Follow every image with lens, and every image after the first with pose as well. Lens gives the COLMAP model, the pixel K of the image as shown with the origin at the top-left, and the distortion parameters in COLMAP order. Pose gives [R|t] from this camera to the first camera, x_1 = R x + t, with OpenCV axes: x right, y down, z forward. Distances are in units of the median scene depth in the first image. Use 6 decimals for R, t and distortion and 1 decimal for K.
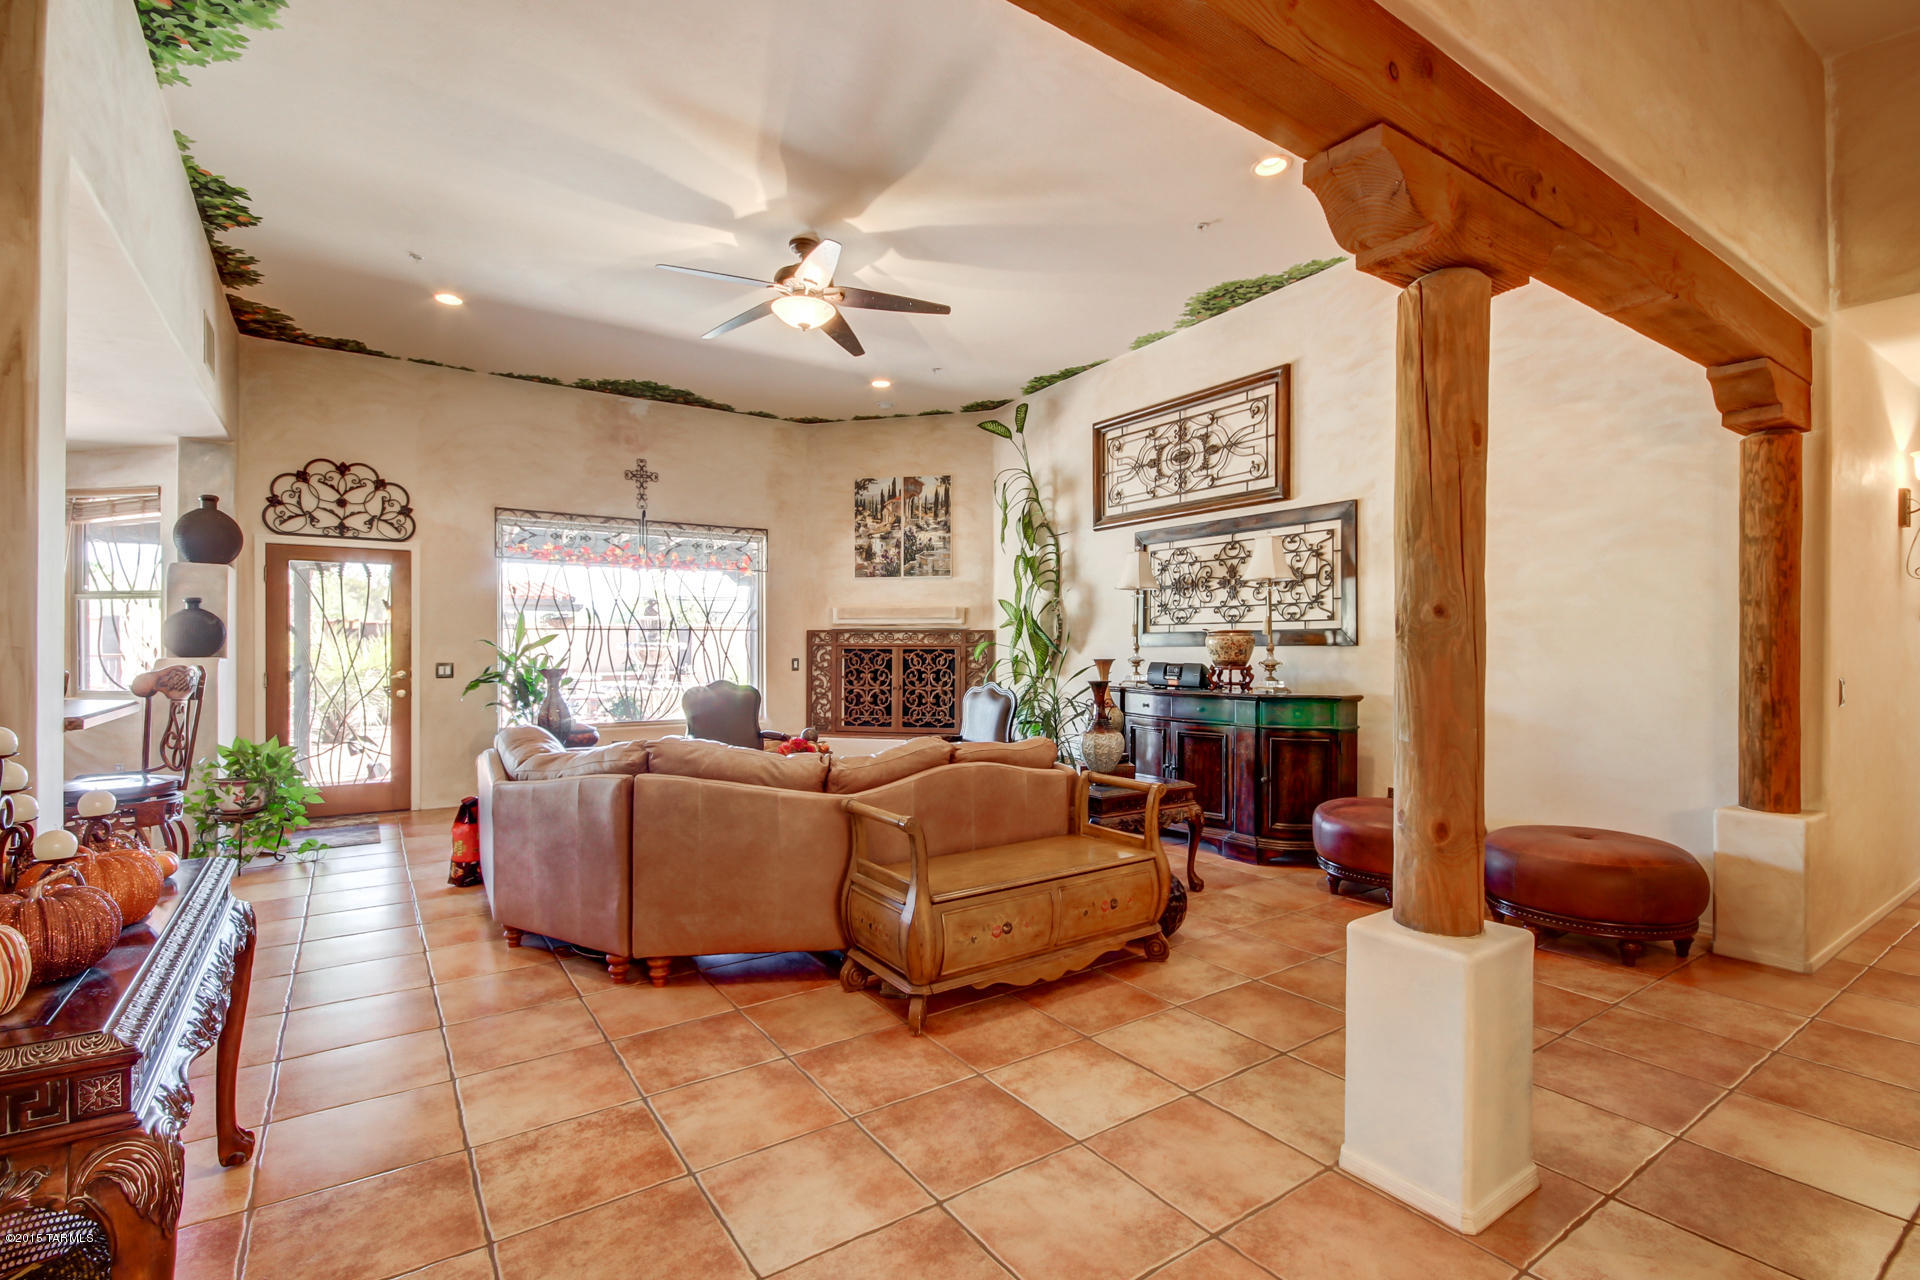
lens RADIAL K [[876.3, 0, 968.5], [0, 876.3, 645.7], [0, 0, 1]] dist [0.017952, -0.009942]
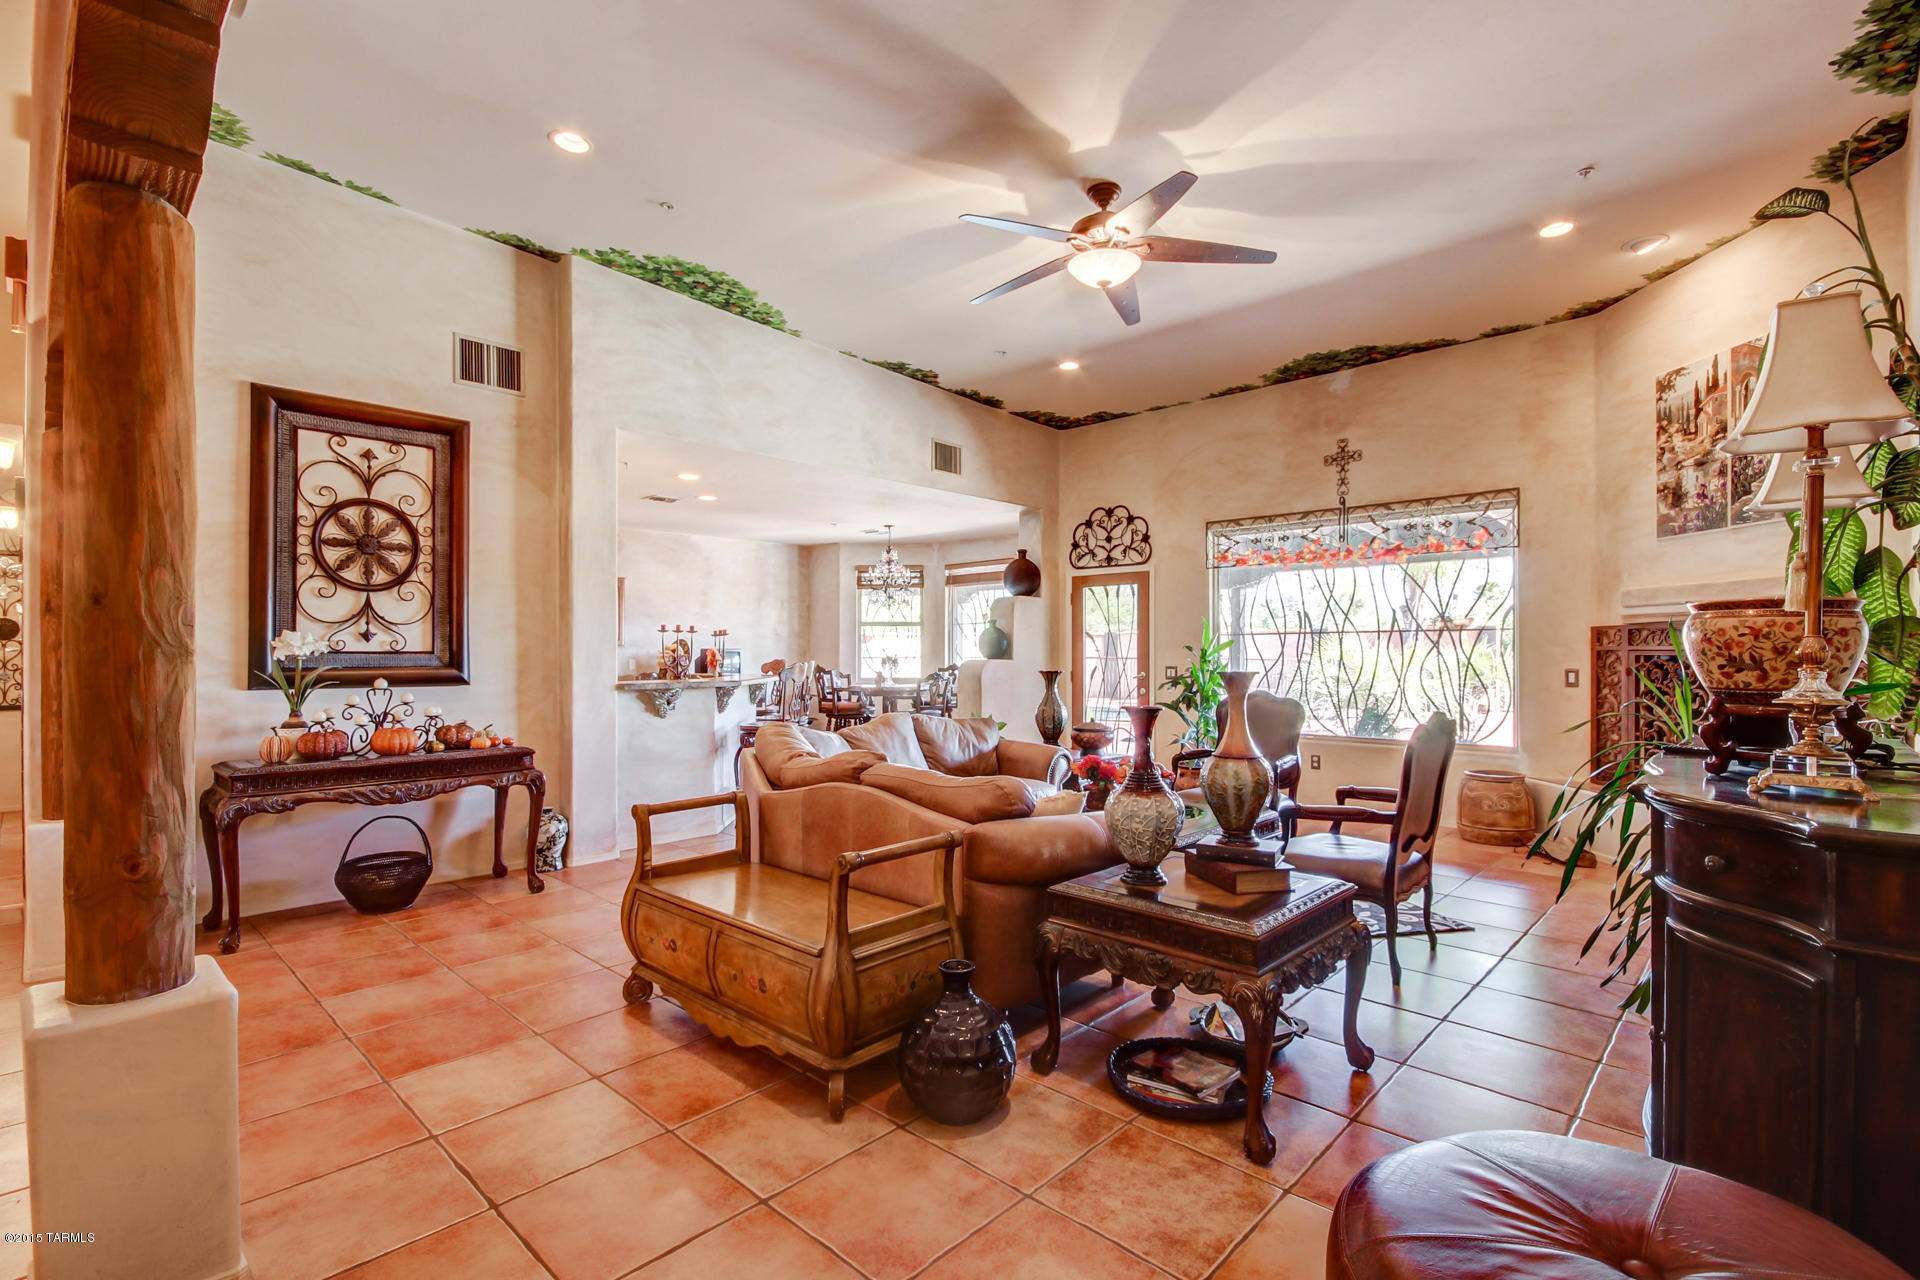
lens RADIAL K [[876.3, 0, 951.5], [0, 876.3, 646.9], [0, 0, 1]] dist [0.017952, -0.009942]
pose [[0.201397, -0.005896, -0.979492, 0.478627], [0.000541, 0.999982, -0.005908, 0.001608], [0.979510, 0.000660, 0.201396, 0.507500]]
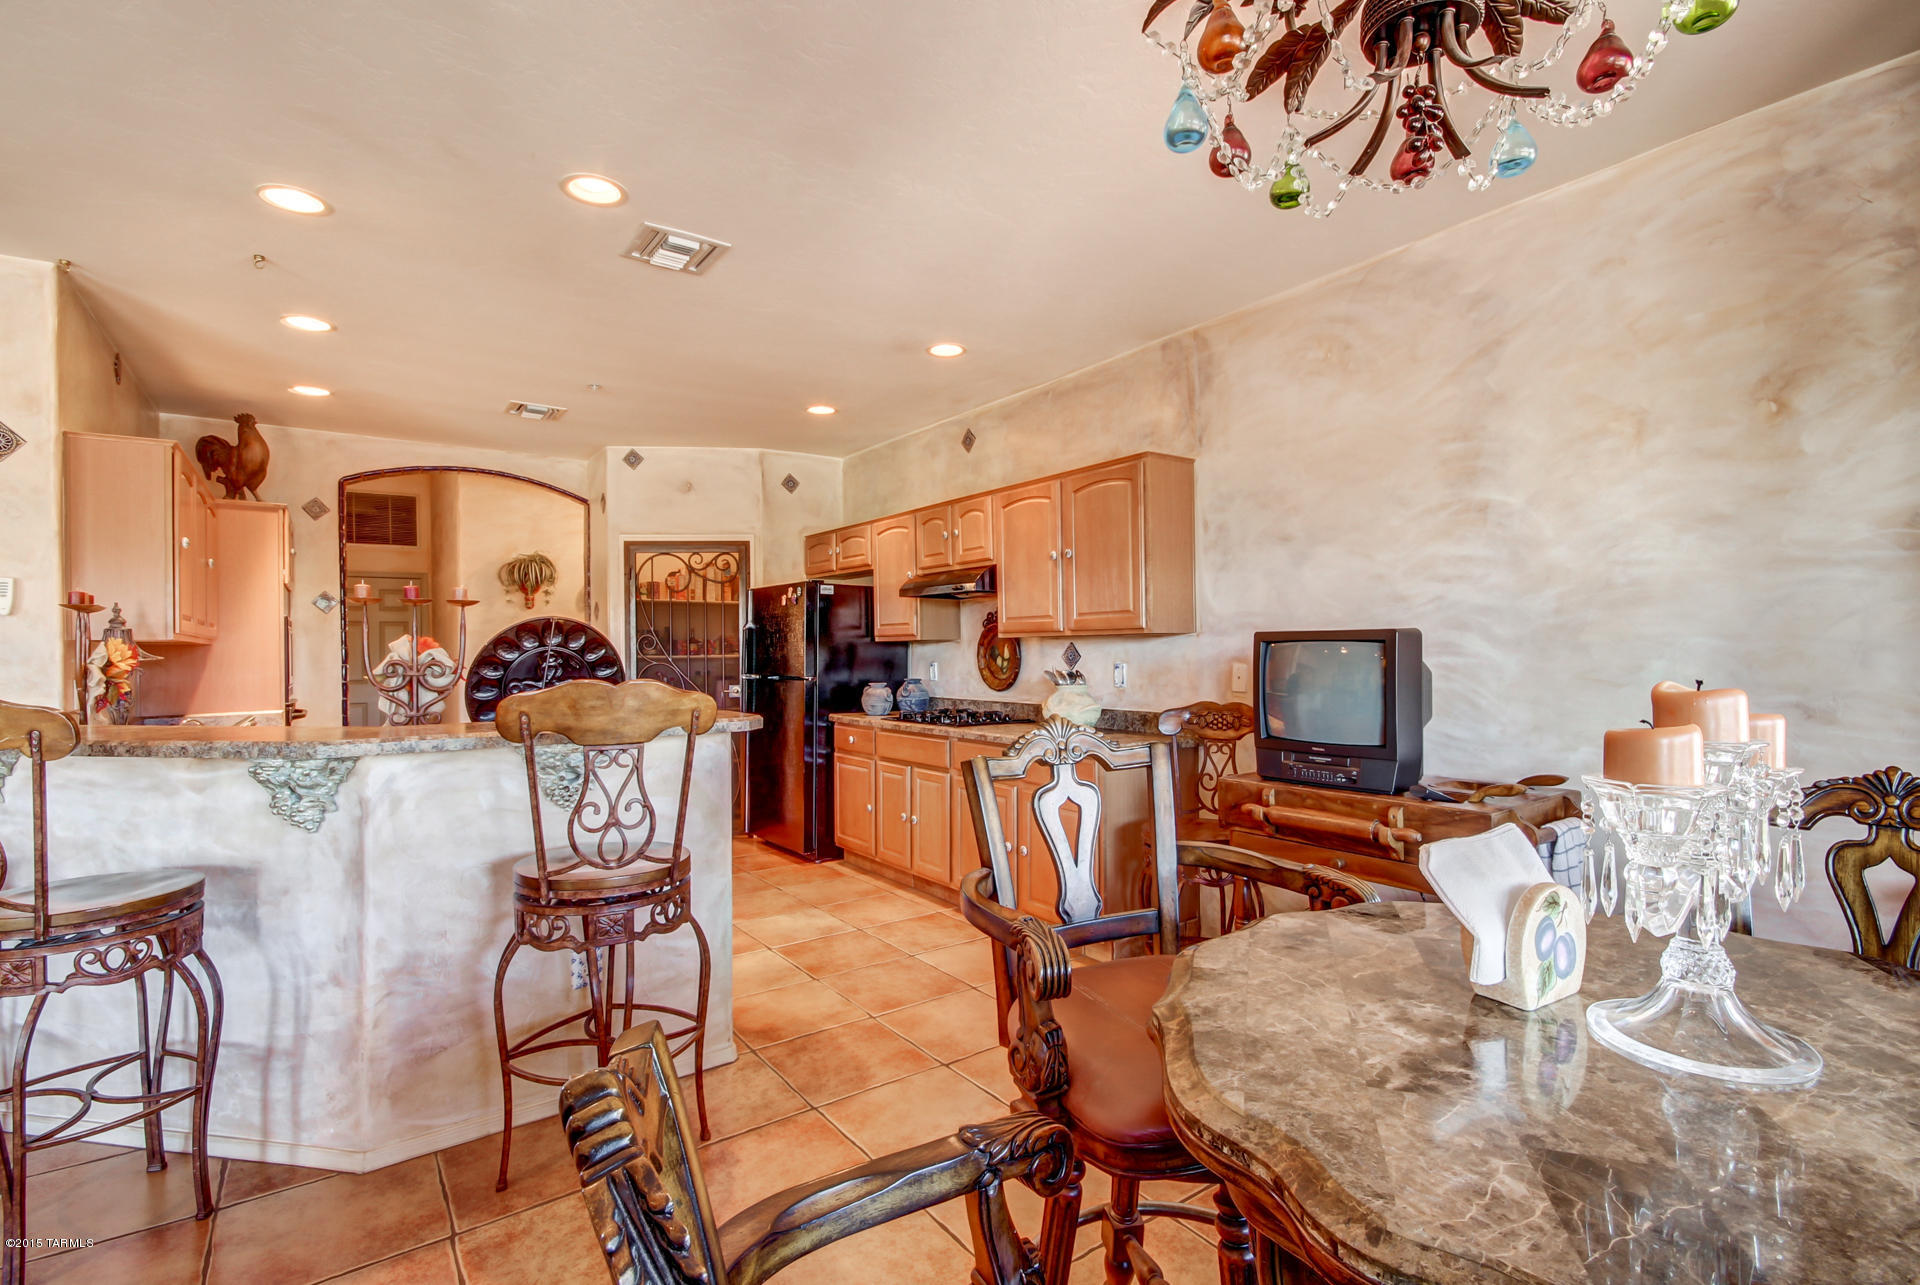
lens RADIAL K [[876.3, 0, 971.1], [0, 876.3, 644.8], [0, 0, 1]] dist [0.017952, -0.009942]
pose [[-0.999642, 0.010195, -0.024750, -0.885593], [0.010226, 0.999947, -0.001137, 0.000487], [0.024737, -0.001389, -0.999693, 0.817108]]
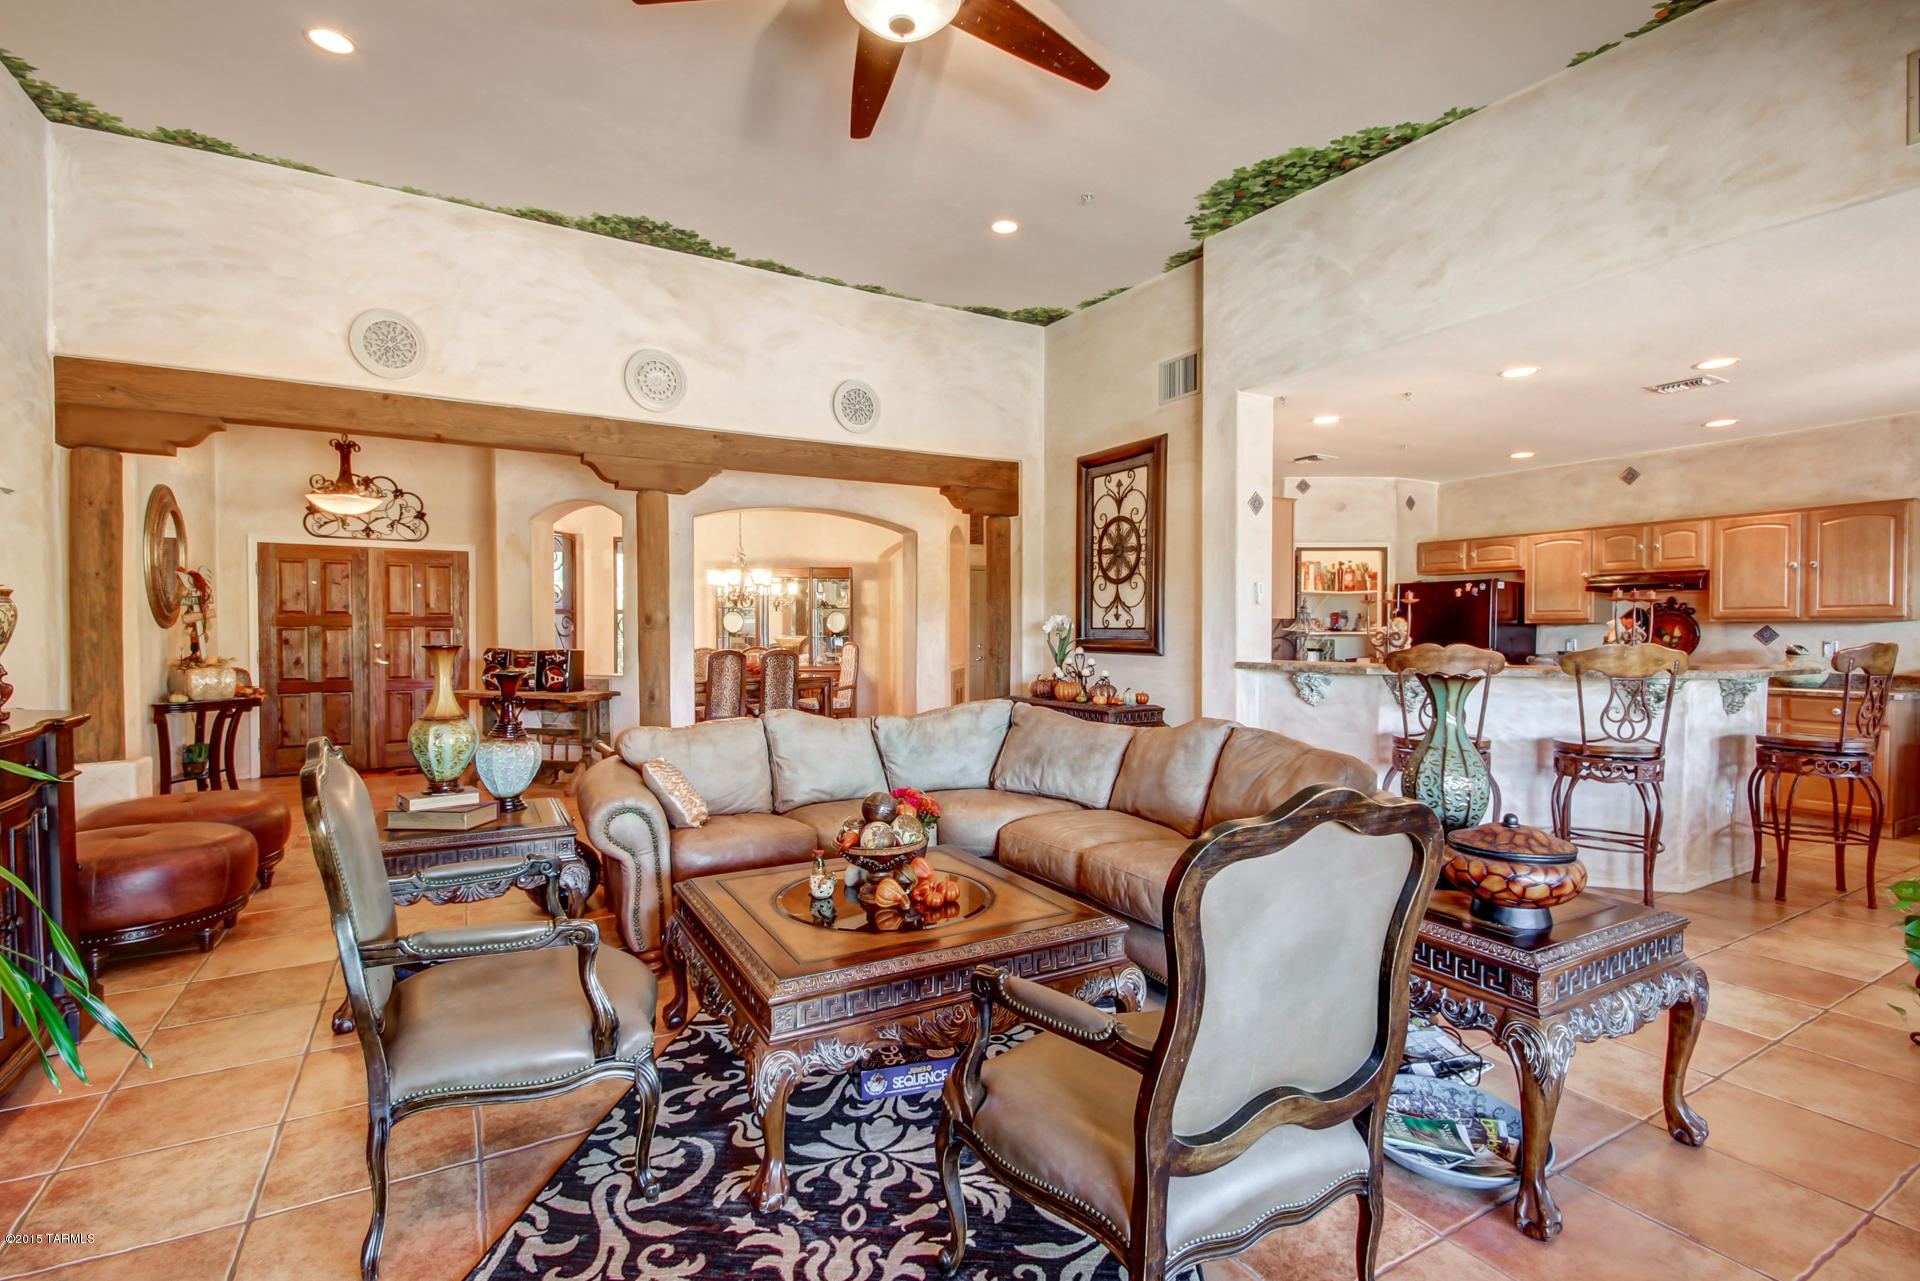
lens RADIAL K [[876.3, 0, 965.4], [0, 876.3, 641.0], [0, 0, 1]] dist [0.017952, -0.009942]
pose [[-0.996684, -0.001418, 0.081352, -0.206918], [-0.000153, 0.999879, 0.015559, 0.000663], [-0.081364, 0.015495, -0.996564, 1.158230]]
